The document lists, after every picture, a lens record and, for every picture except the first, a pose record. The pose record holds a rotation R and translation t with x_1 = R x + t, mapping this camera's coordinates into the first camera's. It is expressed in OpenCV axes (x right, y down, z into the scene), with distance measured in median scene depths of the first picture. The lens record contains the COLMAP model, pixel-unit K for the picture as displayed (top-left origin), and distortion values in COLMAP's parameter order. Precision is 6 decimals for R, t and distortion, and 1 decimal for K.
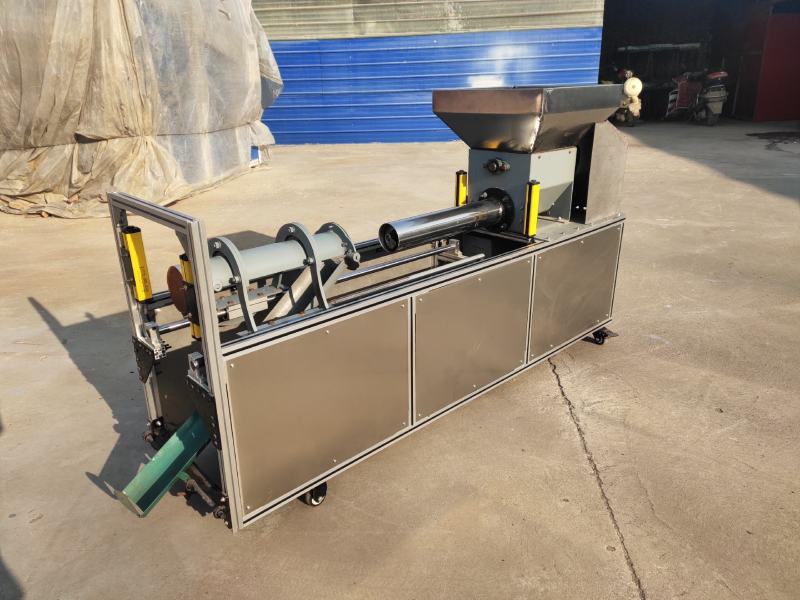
lens RADIAL K [[590.7, 0, 393.7], [0, 590.7, 302.1], [0, 0, 1]] dist [0.068687, -0.066651]
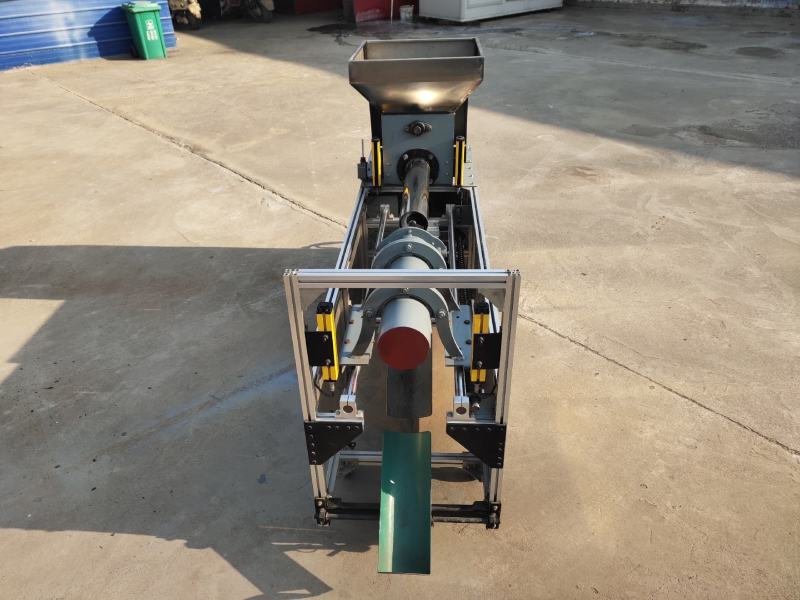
lens RADIAL K [[590.7, 0, 393.7], [0, 590.7, 302.1], [0, 0, 1]] dist [0.068687, -0.066651]
pose [[0.717044, -0.368683, 0.591541, -0.141058], [0.269000, 0.929286, 0.253113, -0.051818], [-0.643030, -0.022369, 0.765515, 0.046790]]
